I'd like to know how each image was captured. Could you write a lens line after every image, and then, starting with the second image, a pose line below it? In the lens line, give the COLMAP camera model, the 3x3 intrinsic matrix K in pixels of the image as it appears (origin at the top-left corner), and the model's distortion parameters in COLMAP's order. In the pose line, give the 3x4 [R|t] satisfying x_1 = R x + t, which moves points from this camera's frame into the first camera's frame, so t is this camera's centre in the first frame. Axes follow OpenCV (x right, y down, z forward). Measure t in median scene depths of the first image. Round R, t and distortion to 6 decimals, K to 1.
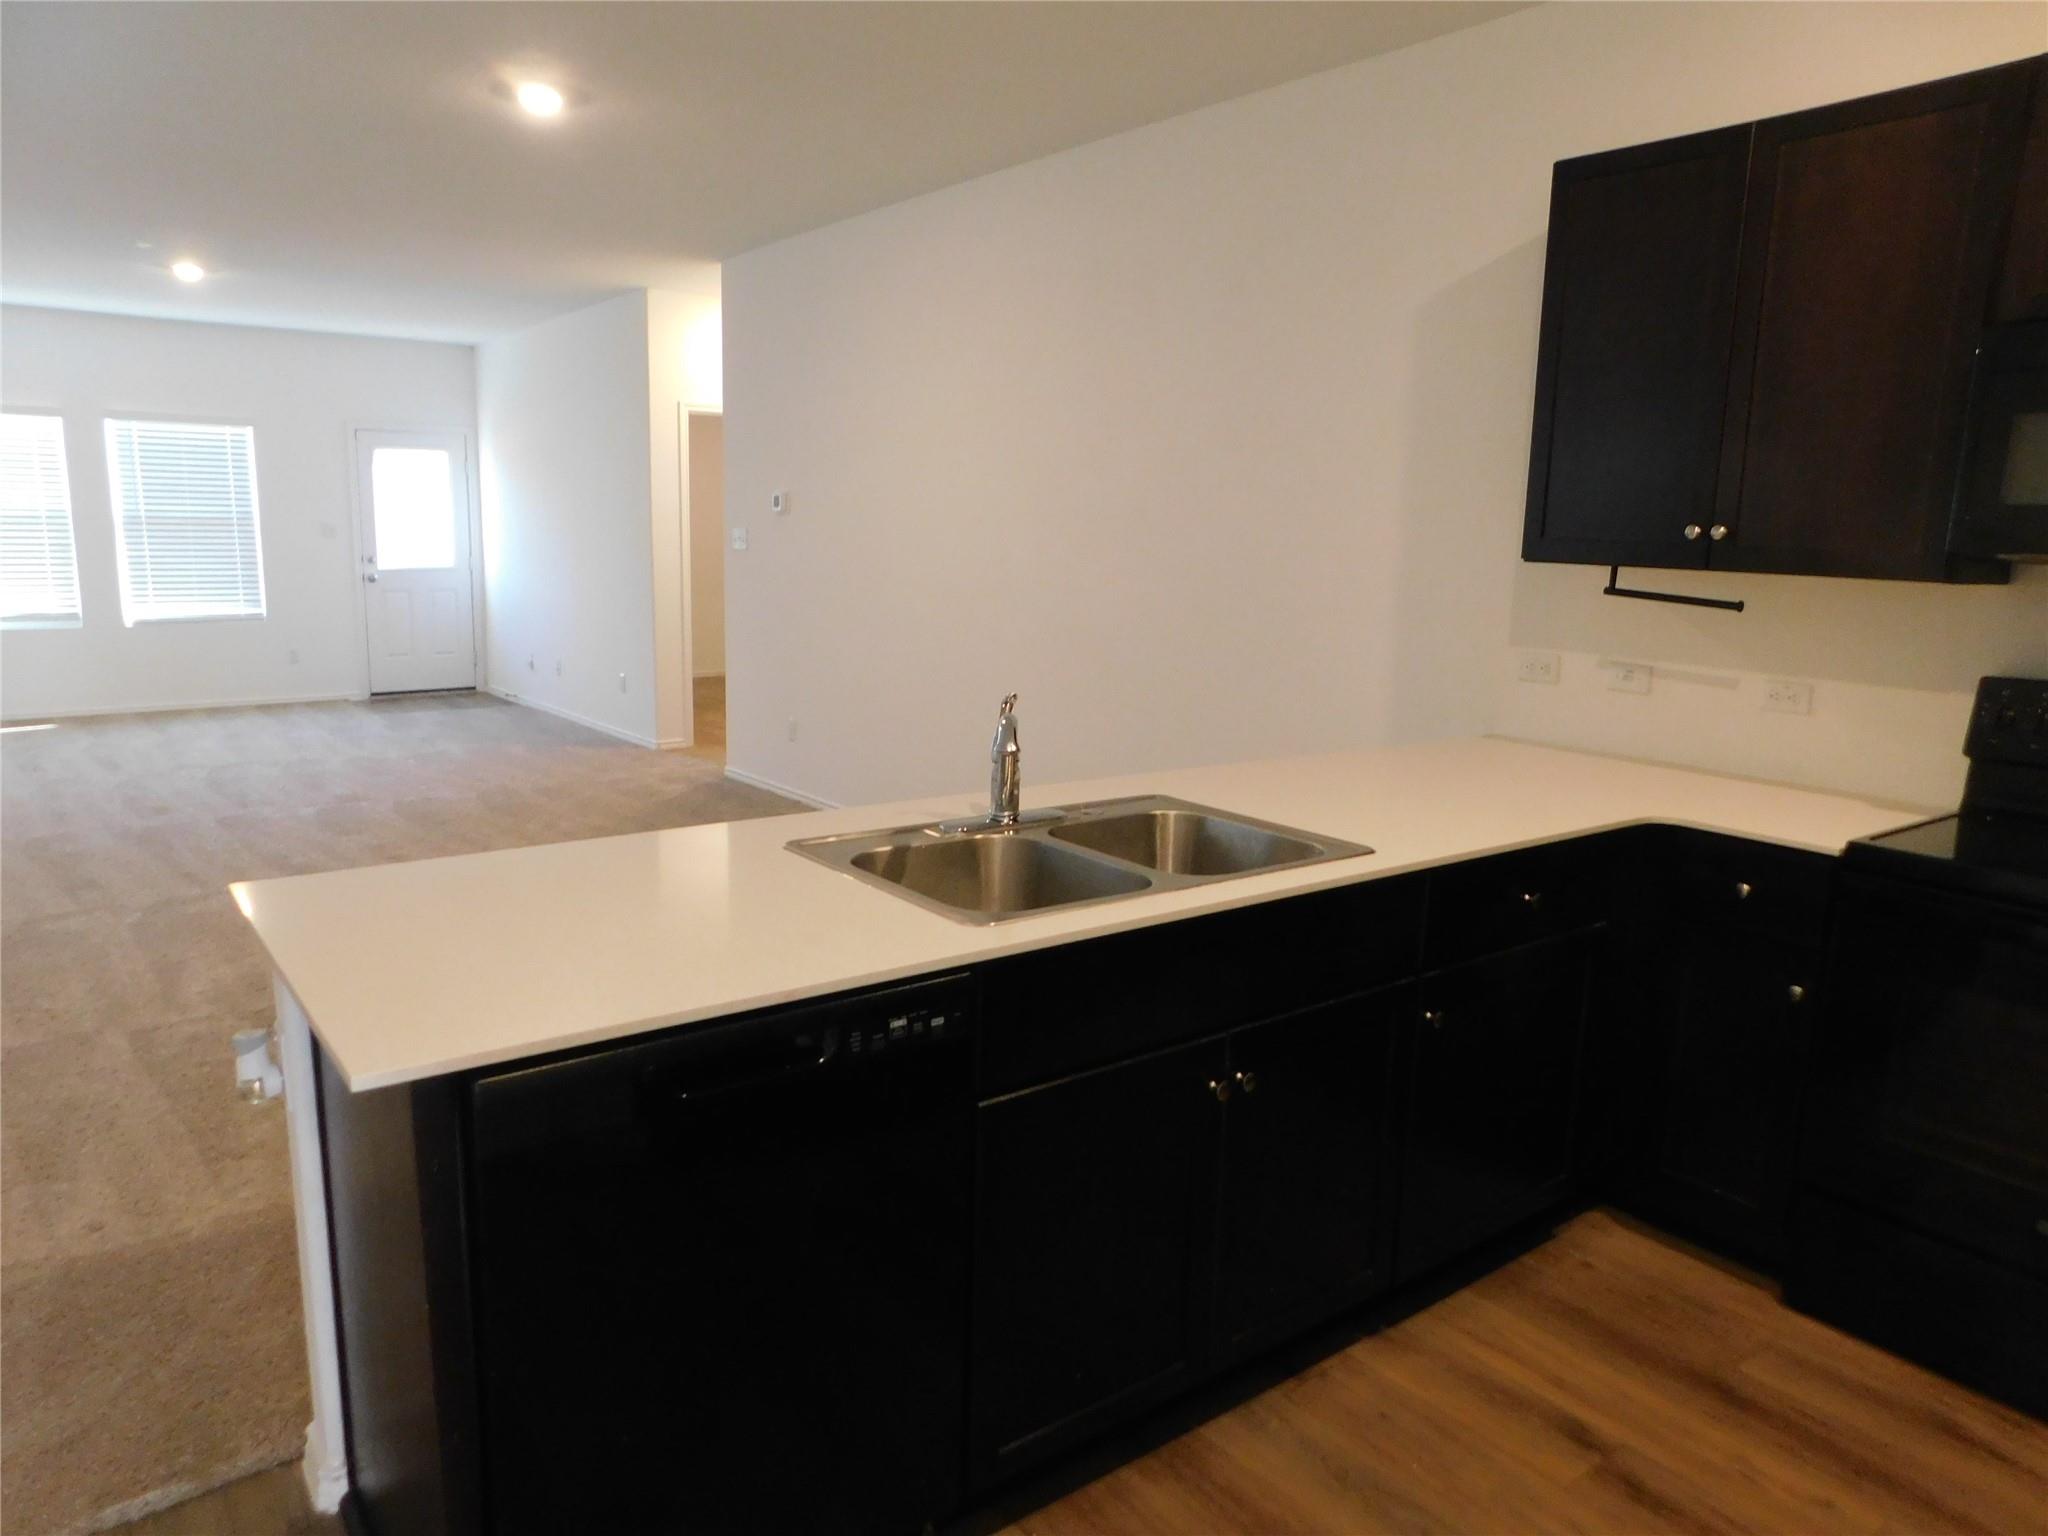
lens RADIAL K [[1377.2, 0, 1023.2], [0, 1377.2, 753.5], [0, 0, 1]] dist [-0.058908, 0.056051]
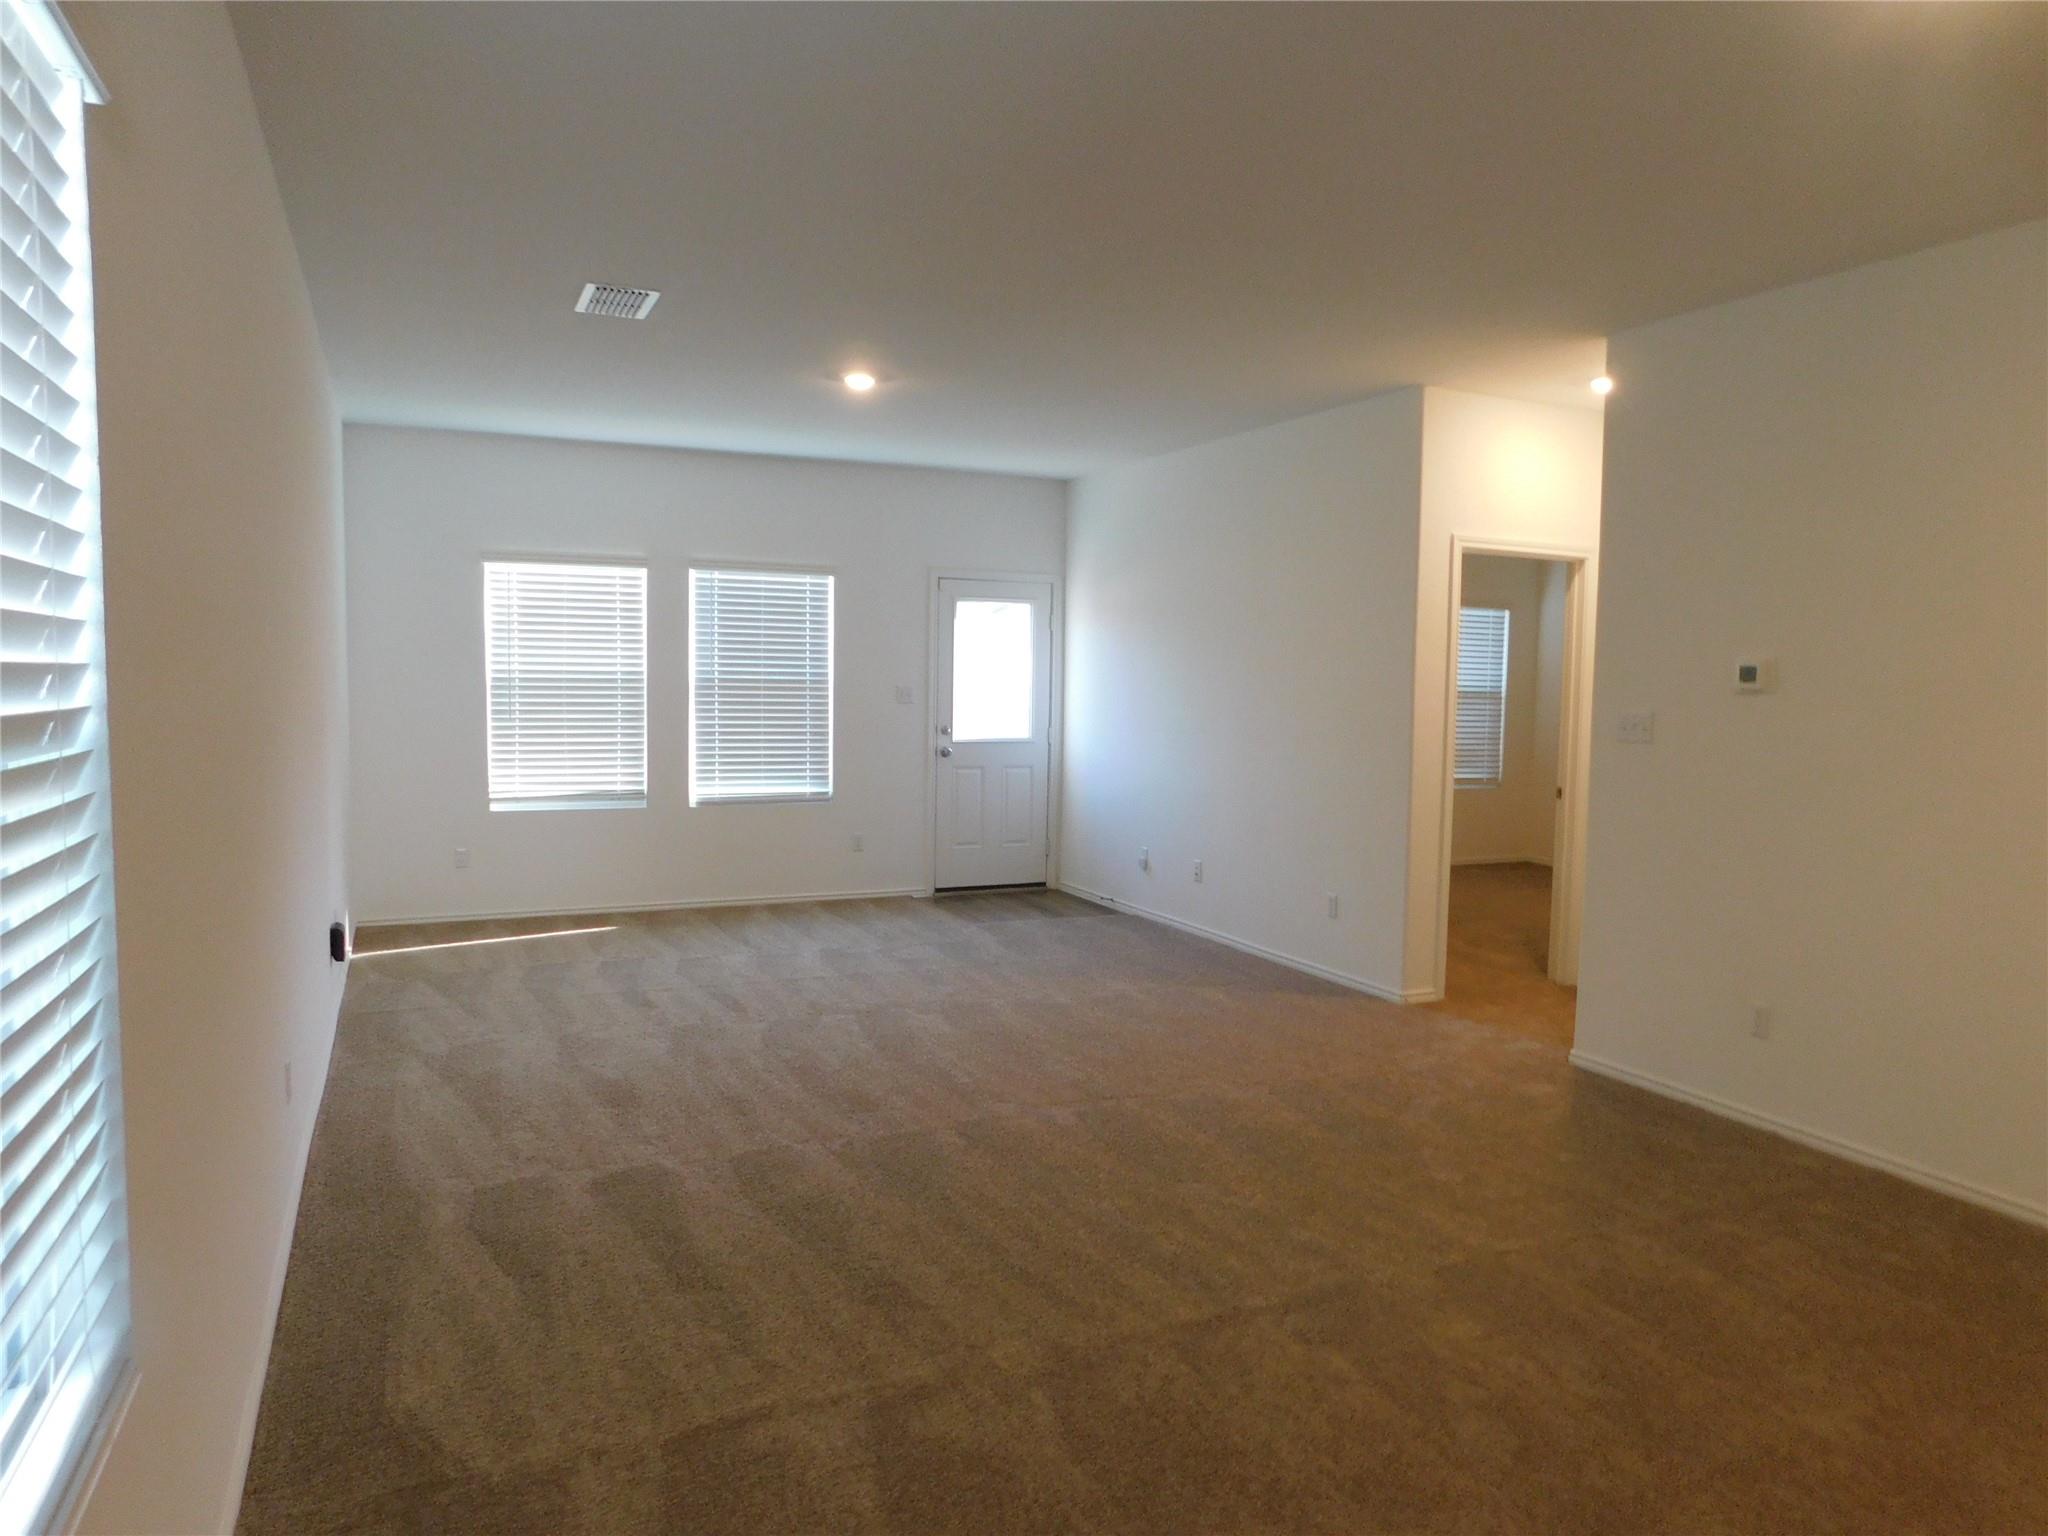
lens RADIAL K [[1377.2, 0, 1023.2], [0, 1377.2, 753.5], [0, 0, 1]] dist [-0.058908, 0.056051]
pose [[0.975169, 0.014635, -0.220980, -0.305592], [-0.038684, 0.993730, -0.104897, -0.051053], [0.218059, 0.110841, 0.969621, 0.235483]]
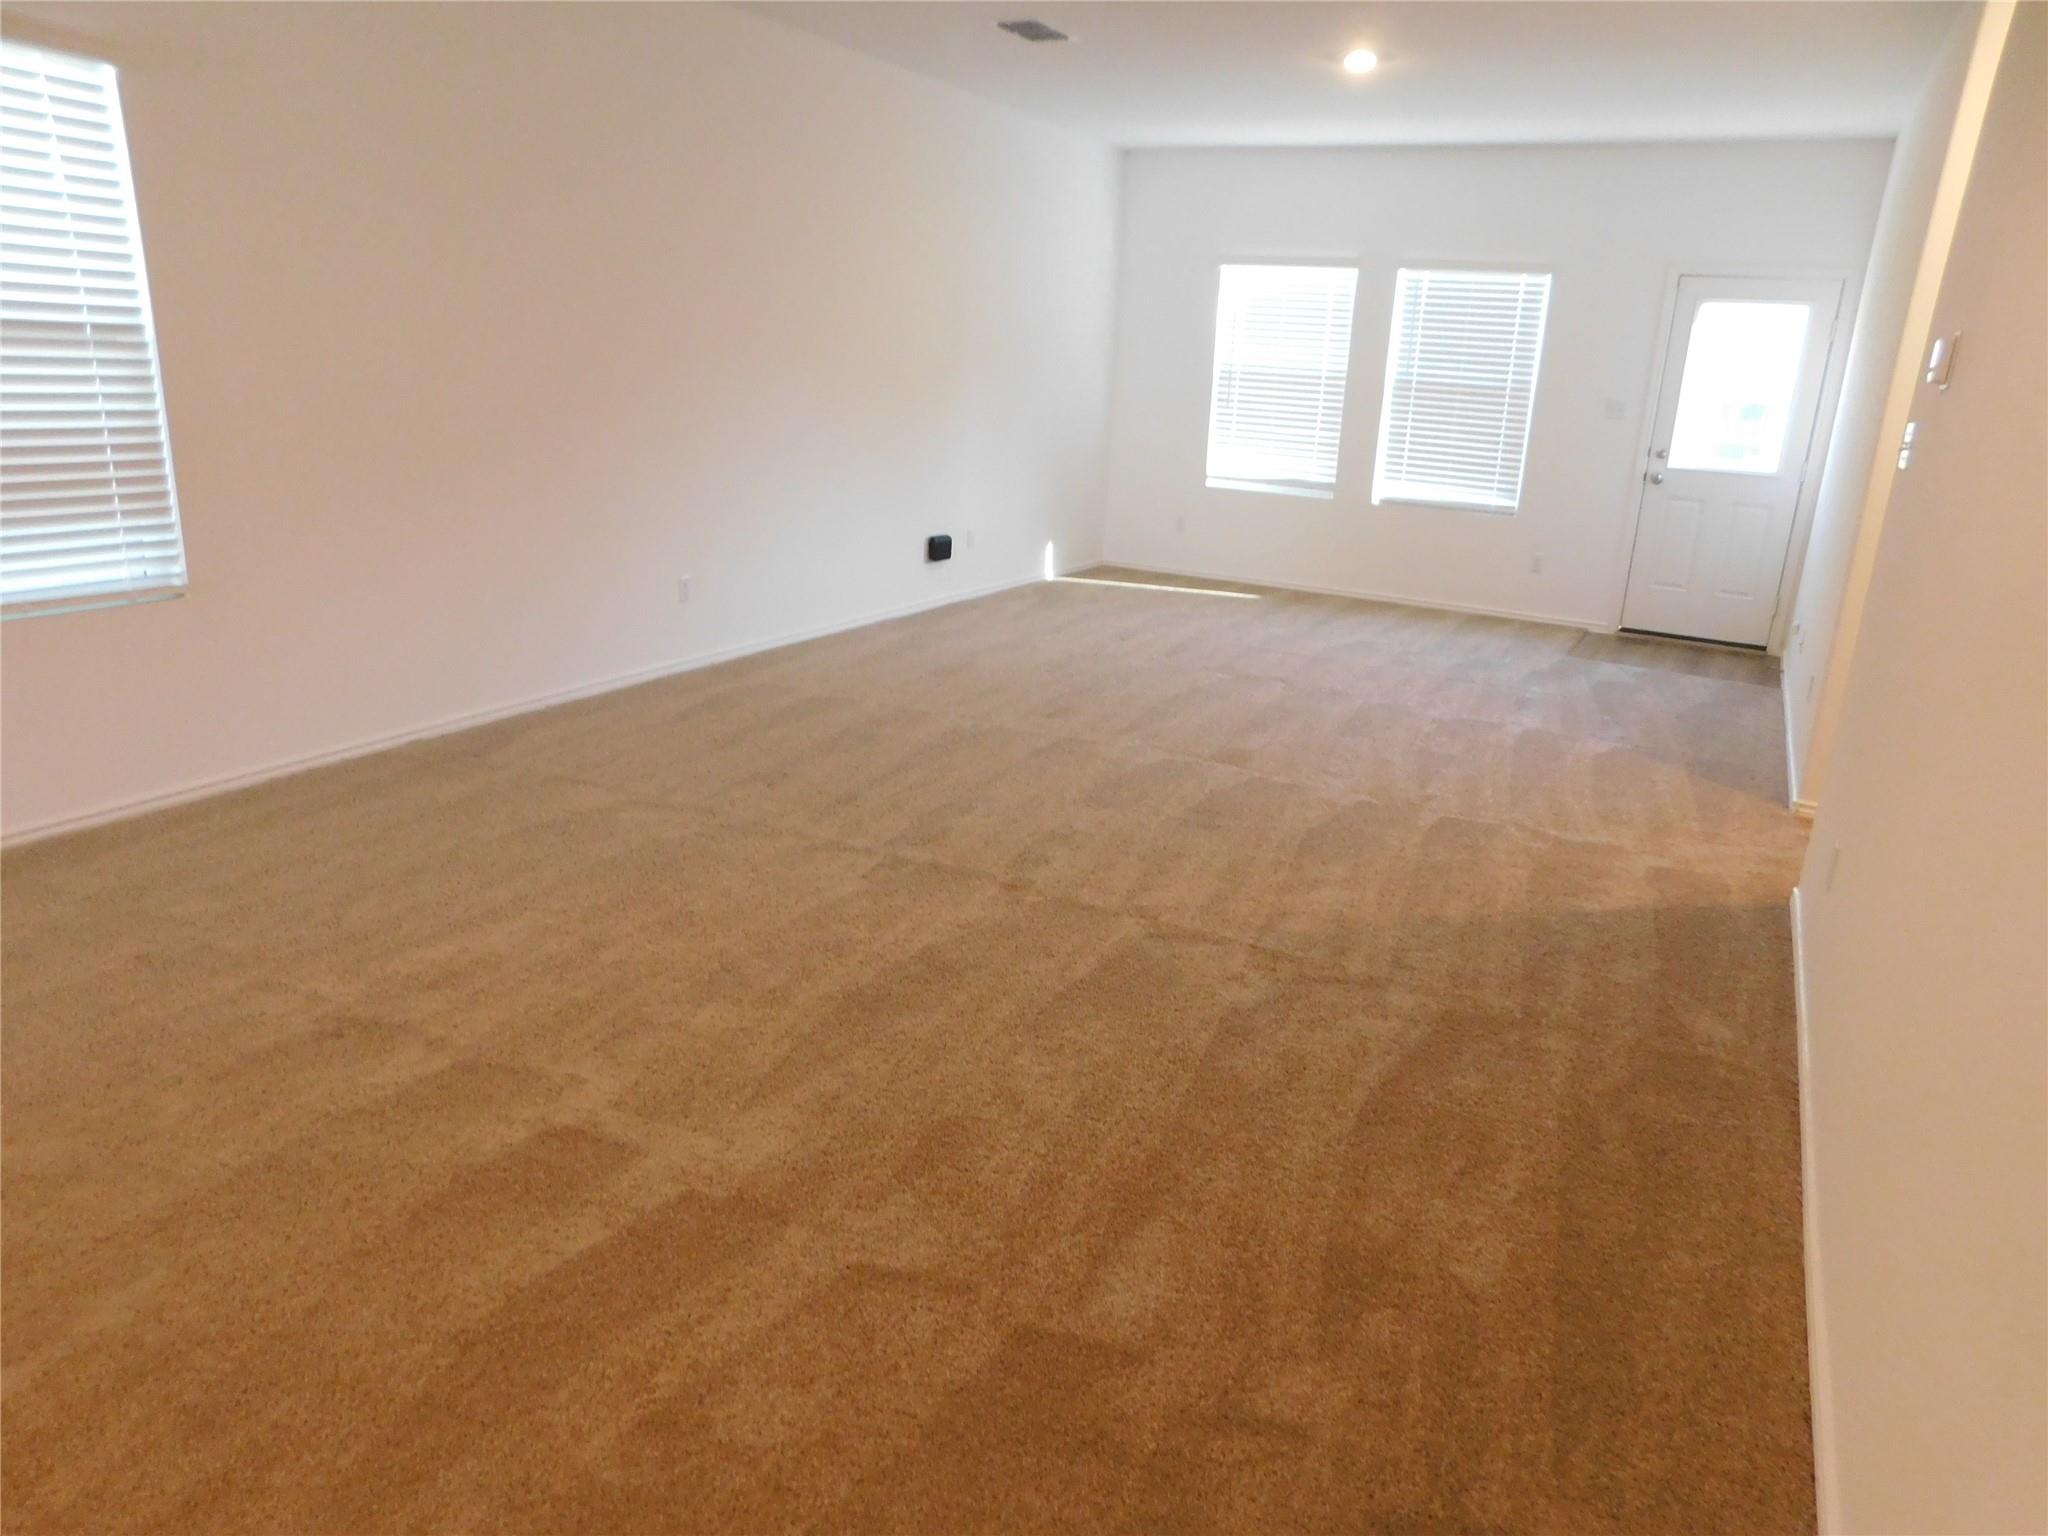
lens RADIAL K [[1377.2, 0, 1023.2], [0, 1377.2, 753.5], [0, 0, 1]] dist [-0.058908, 0.056051]
pose [[0.421786, 0.262356, -0.867909, 0.084610], [-0.199393, 0.960628, 0.193483, -0.073198], [0.884500, 0.091446, 0.457491, 0.450158]]
